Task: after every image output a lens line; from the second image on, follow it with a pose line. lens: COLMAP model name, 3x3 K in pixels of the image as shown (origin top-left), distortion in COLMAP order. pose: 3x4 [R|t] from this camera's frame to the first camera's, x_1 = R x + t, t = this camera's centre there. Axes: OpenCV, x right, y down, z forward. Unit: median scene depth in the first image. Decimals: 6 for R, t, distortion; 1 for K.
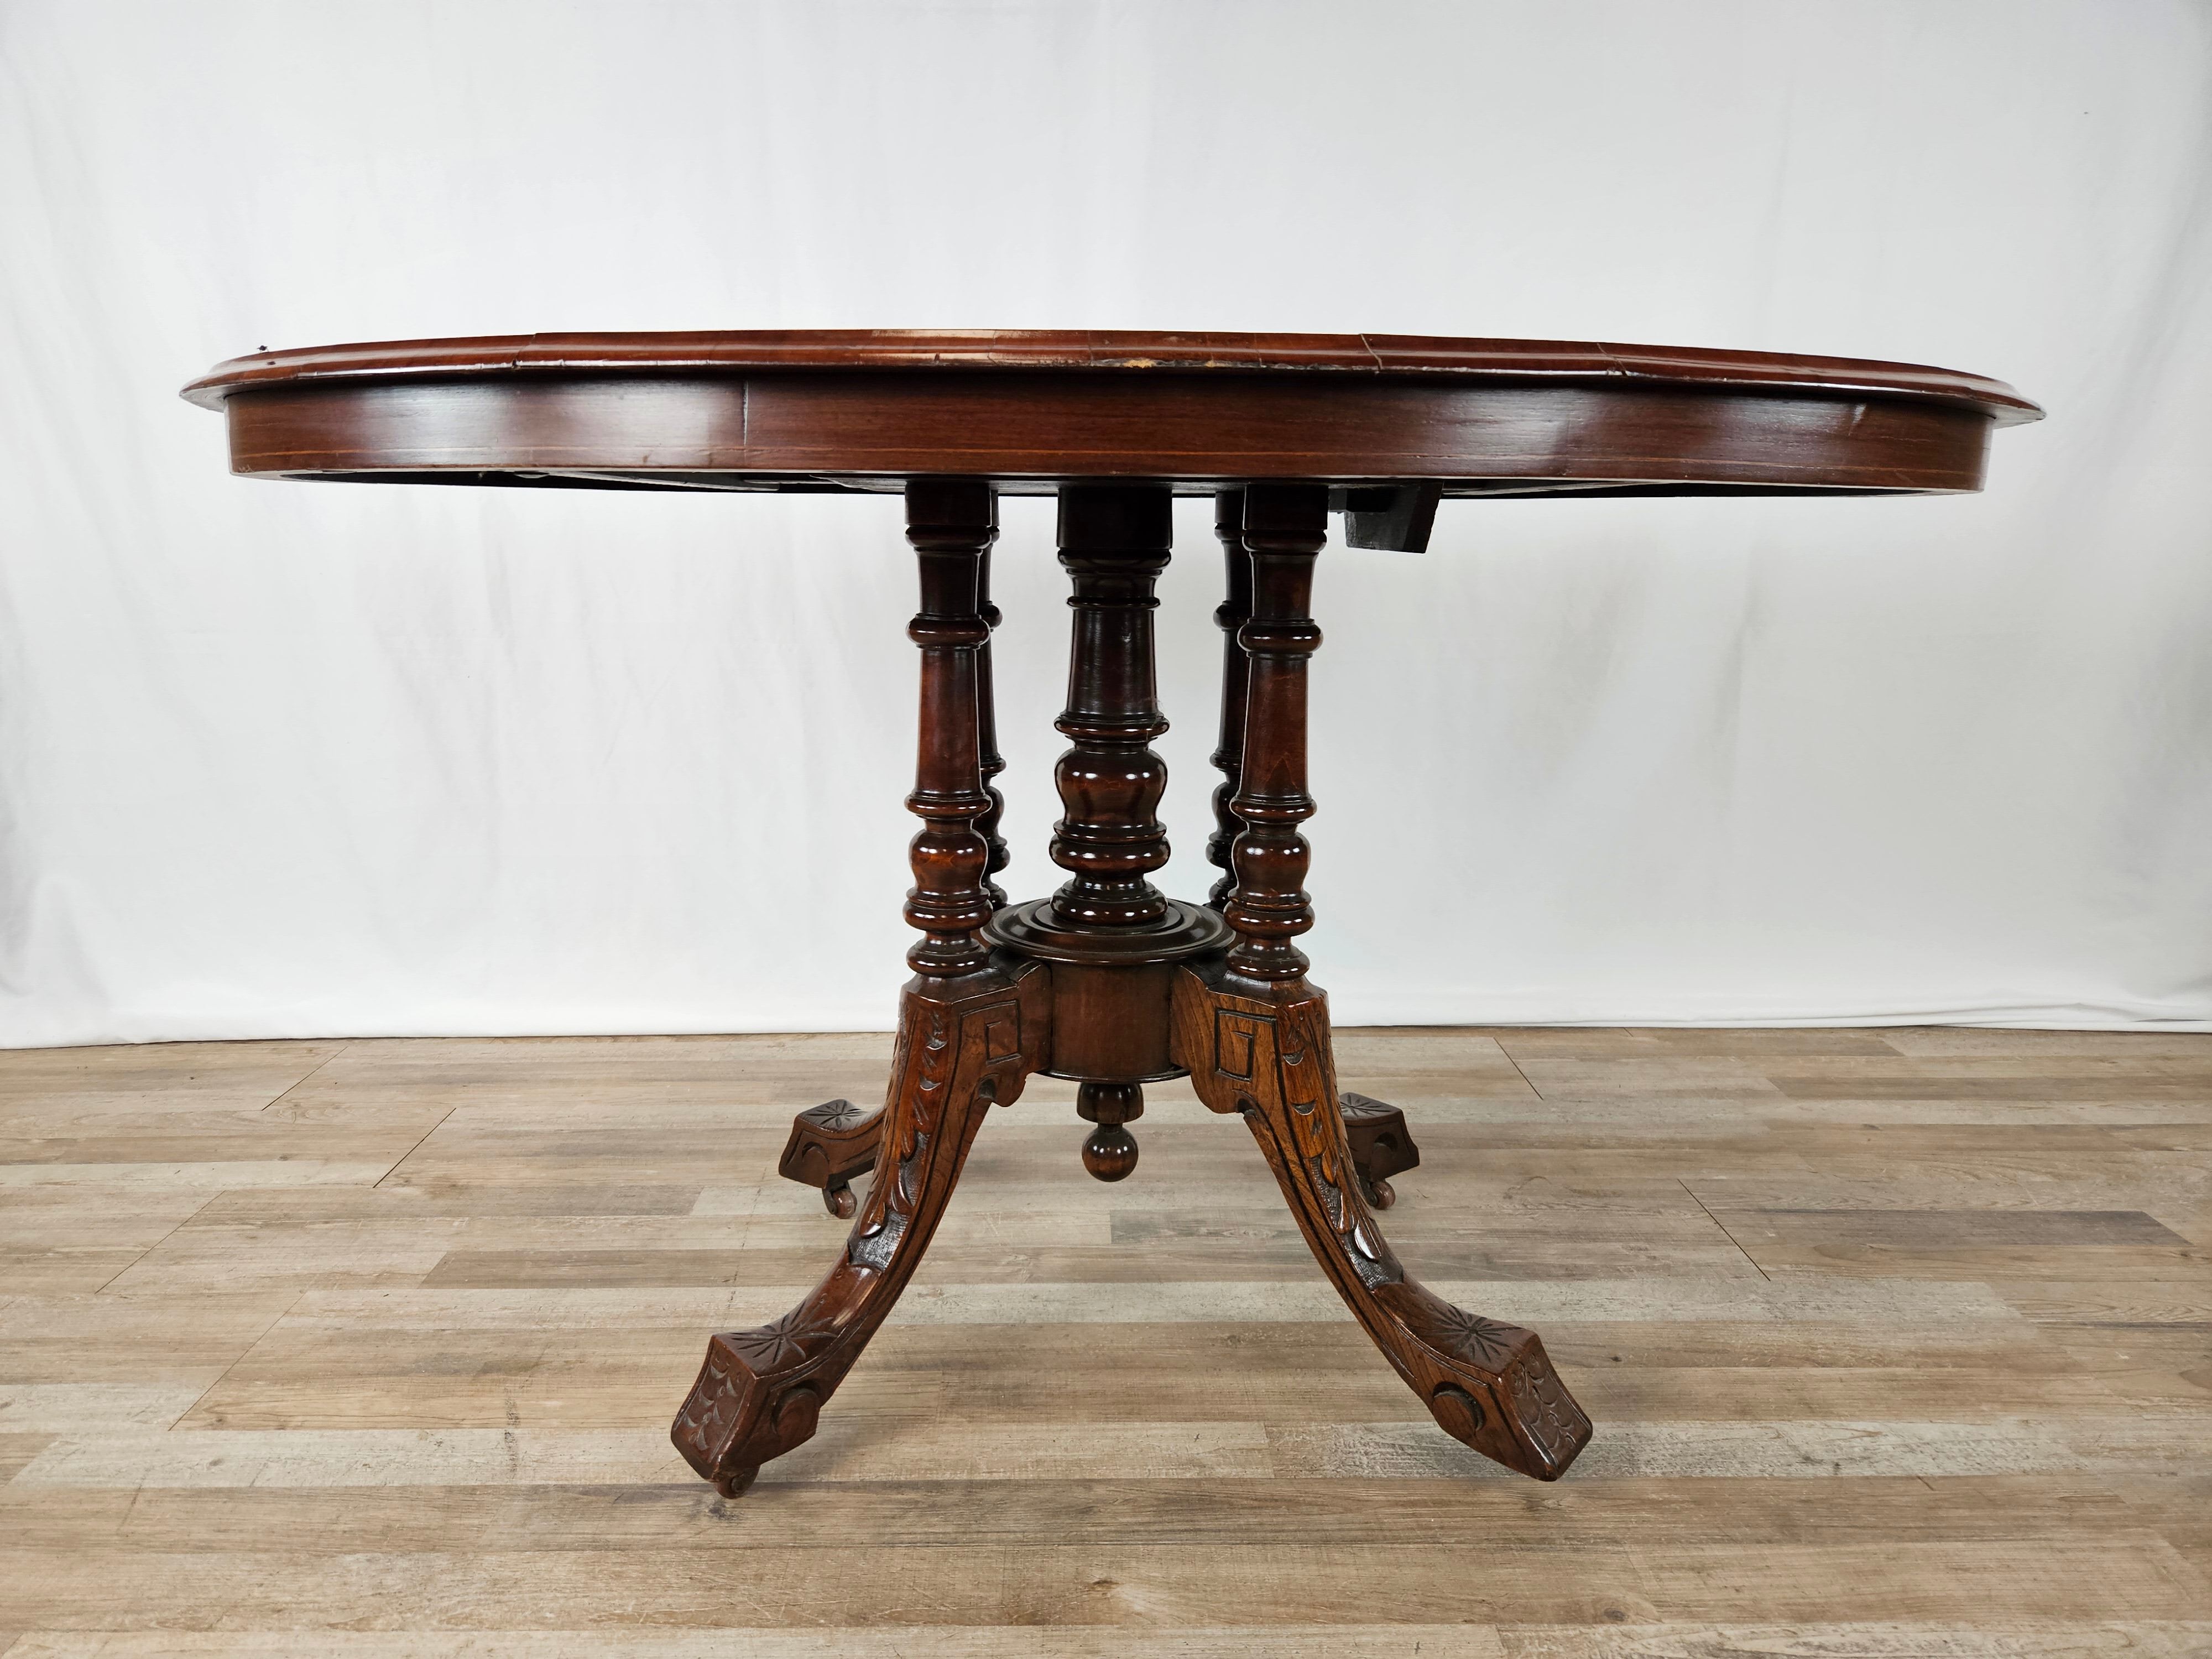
lens RADIAL K [[1526.2, 0, 1061.6], [0, 1526.2, 817.6], [0, 0, 1]] dist [0.042672, -0.051855]
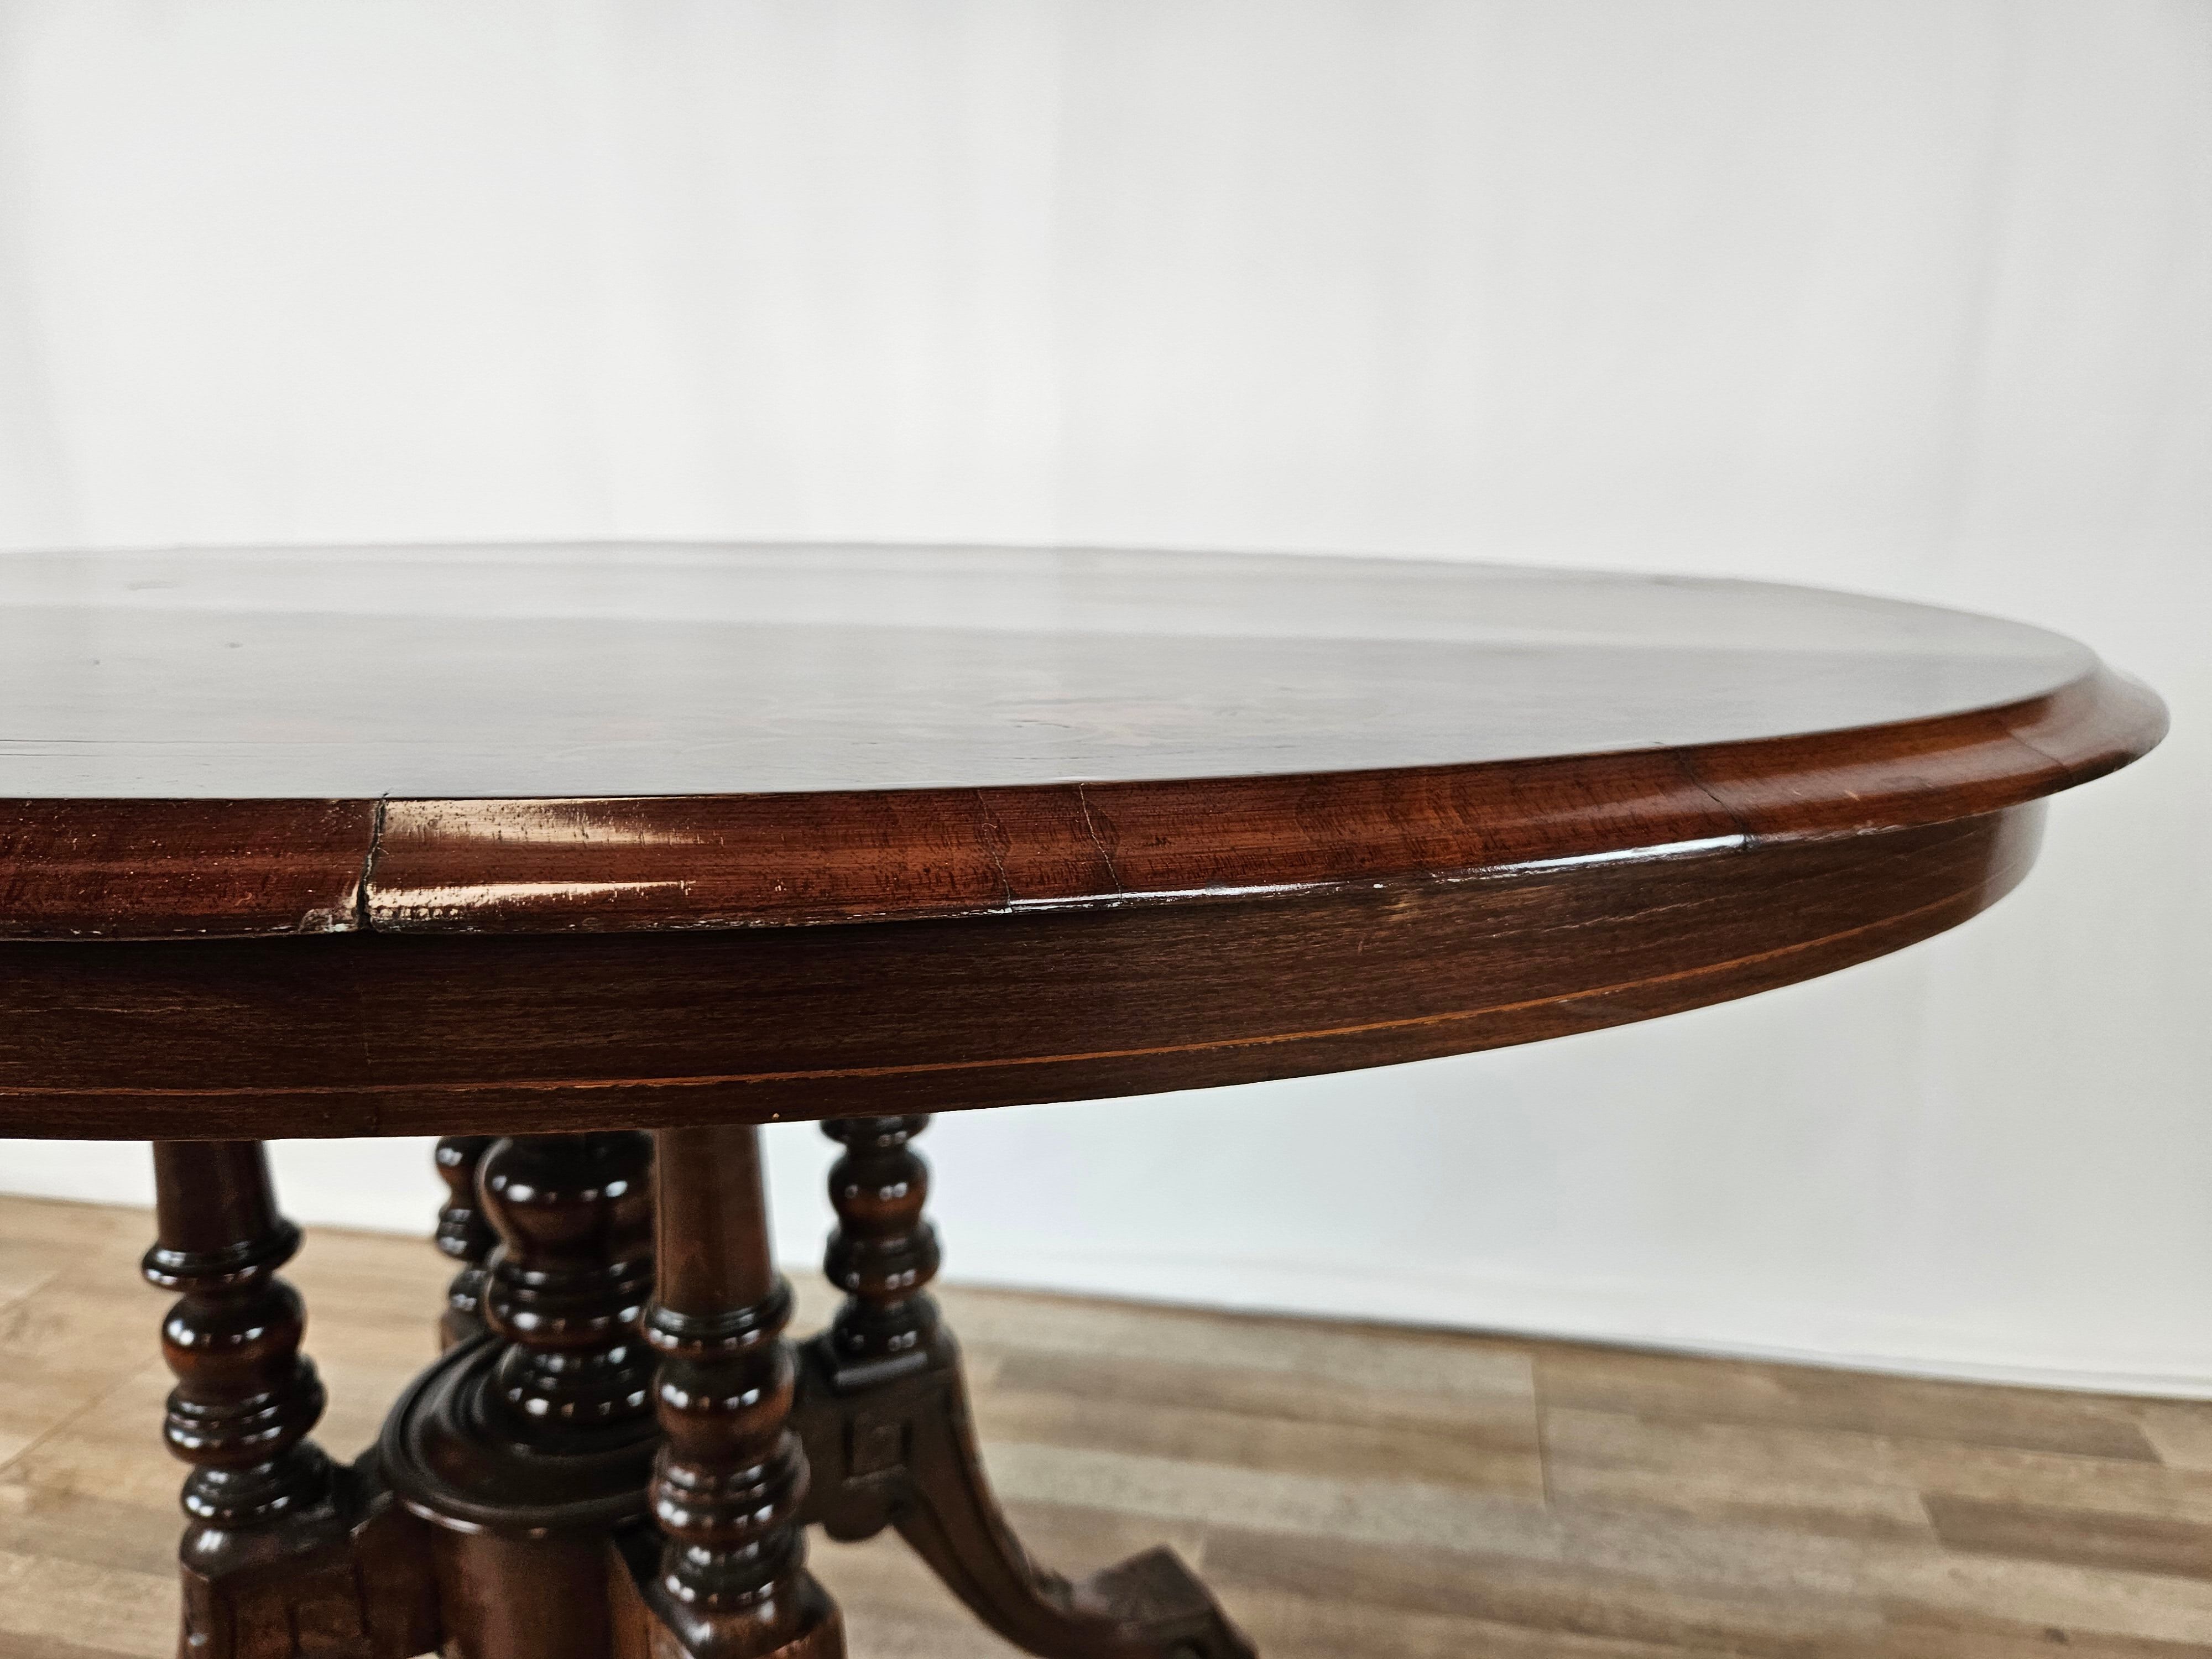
lens RADIAL K [[1526.2, 0, 1122.3], [0, 1526.2, 831.1], [0, 0, 1]] dist [0.042672, -0.051855]
pose [[0.979065, 0.038264, -0.199921, 0.335177], [-0.029963, 0.998565, 0.044385, -0.184451], [0.201333, -0.037466, 0.978806, 0.404831]]
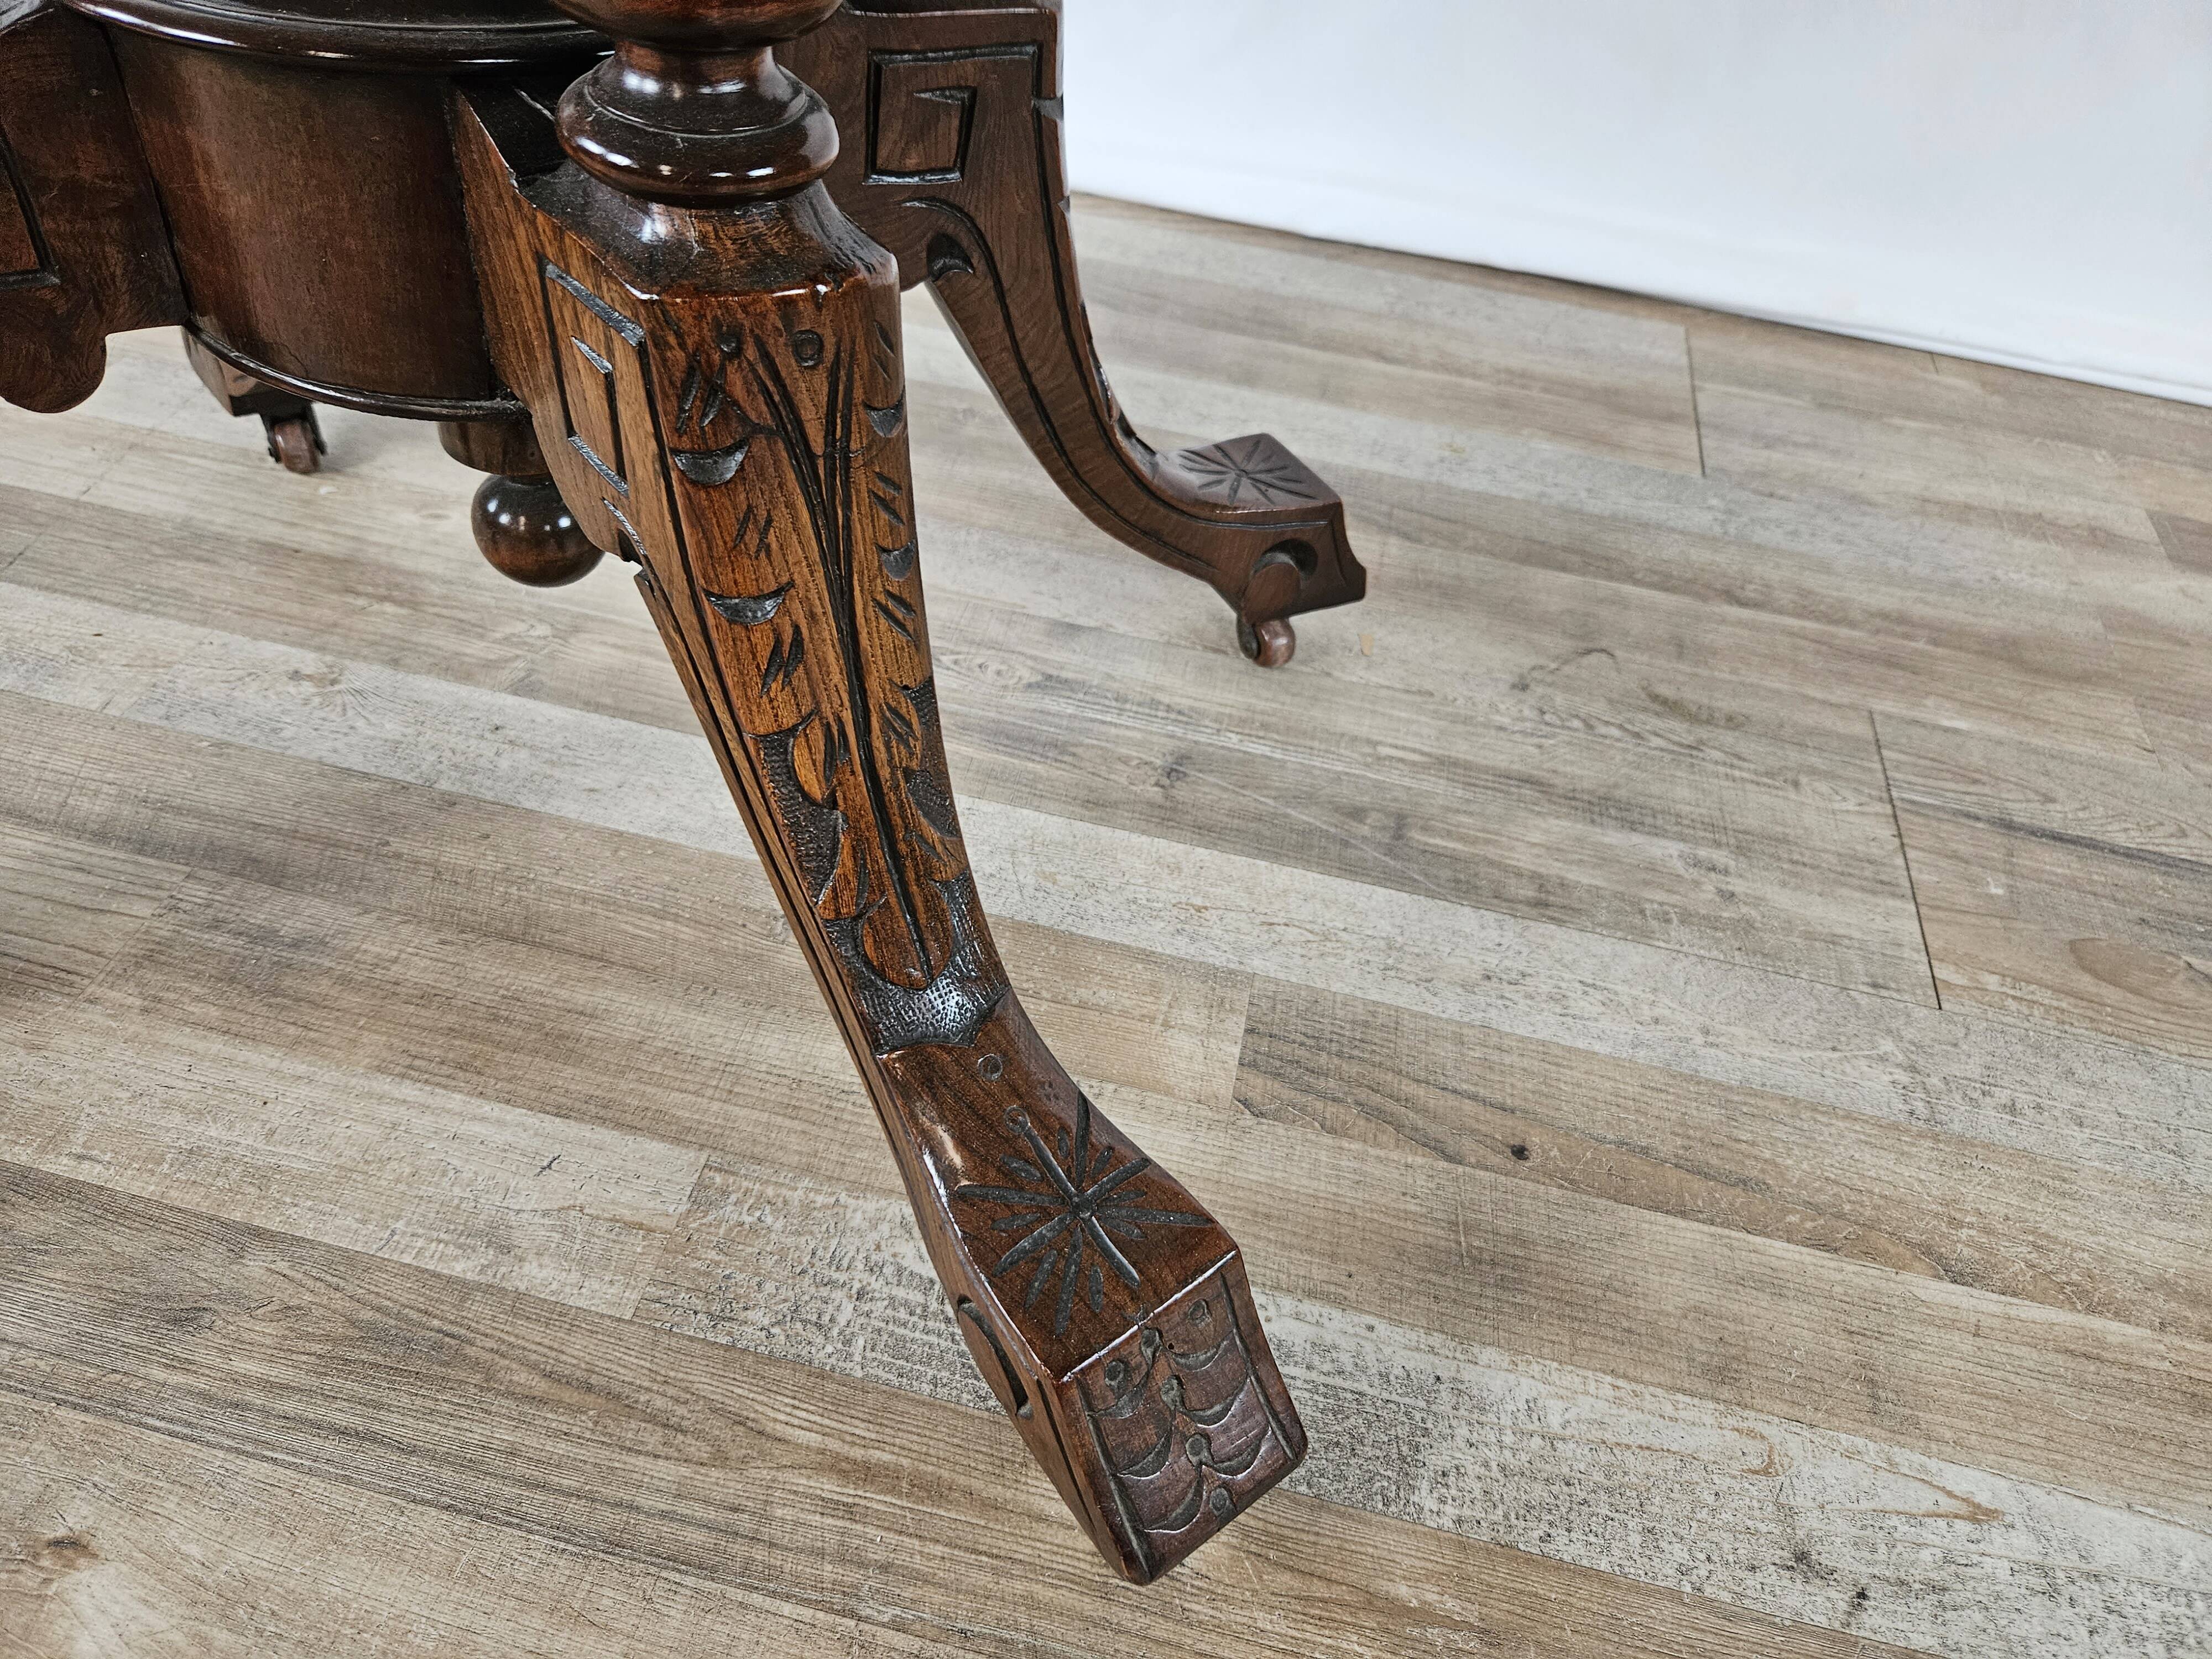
lens RADIAL K [[1526.2, 0, 1109.6], [0, 1526.2, 818.2], [0, 0, 1]] dist [0.042672, -0.051855]
pose [[0.973205, 0.218045, -0.072998, 0.232641], [-0.144280, 0.826259, 0.544500, 0.024527], [0.179040, -0.519378, 0.835579, 0.592694]]
